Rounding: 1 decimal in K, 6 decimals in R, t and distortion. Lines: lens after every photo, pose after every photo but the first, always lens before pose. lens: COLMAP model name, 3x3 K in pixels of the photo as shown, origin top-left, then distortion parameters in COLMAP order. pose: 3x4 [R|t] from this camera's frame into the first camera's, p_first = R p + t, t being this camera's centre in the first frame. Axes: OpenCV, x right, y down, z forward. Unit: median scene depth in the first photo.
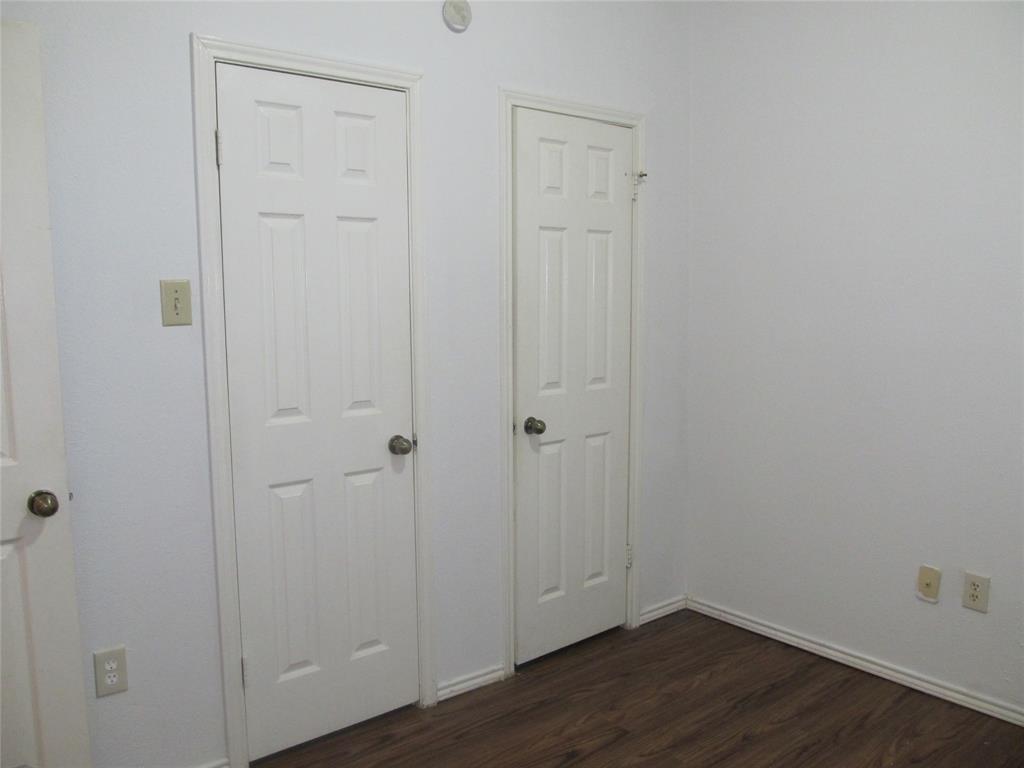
lens RADIAL K [[846.9, 0, 515.5], [0, 846.9, 382.1], [0, 0, 1]] dist [-0.068292, 0.024636]
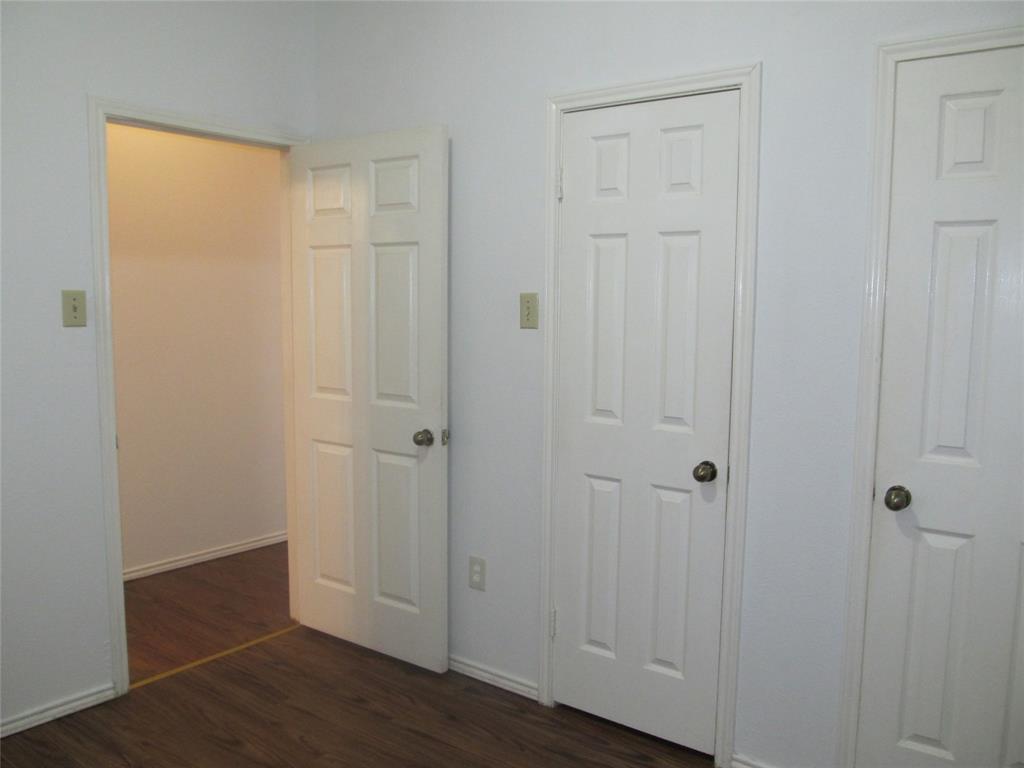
lens RADIAL K [[846.9, 0, 516.3], [0, 846.9, 389.7], [0, 0, 1]] dist [-0.068292, 0.024636]
pose [[0.221939, 0.110376, -0.968793, 0.782911], [-0.121775, 0.988931, 0.084773, -0.075666], [0.967426, 0.099161, 0.232924, 0.630653]]
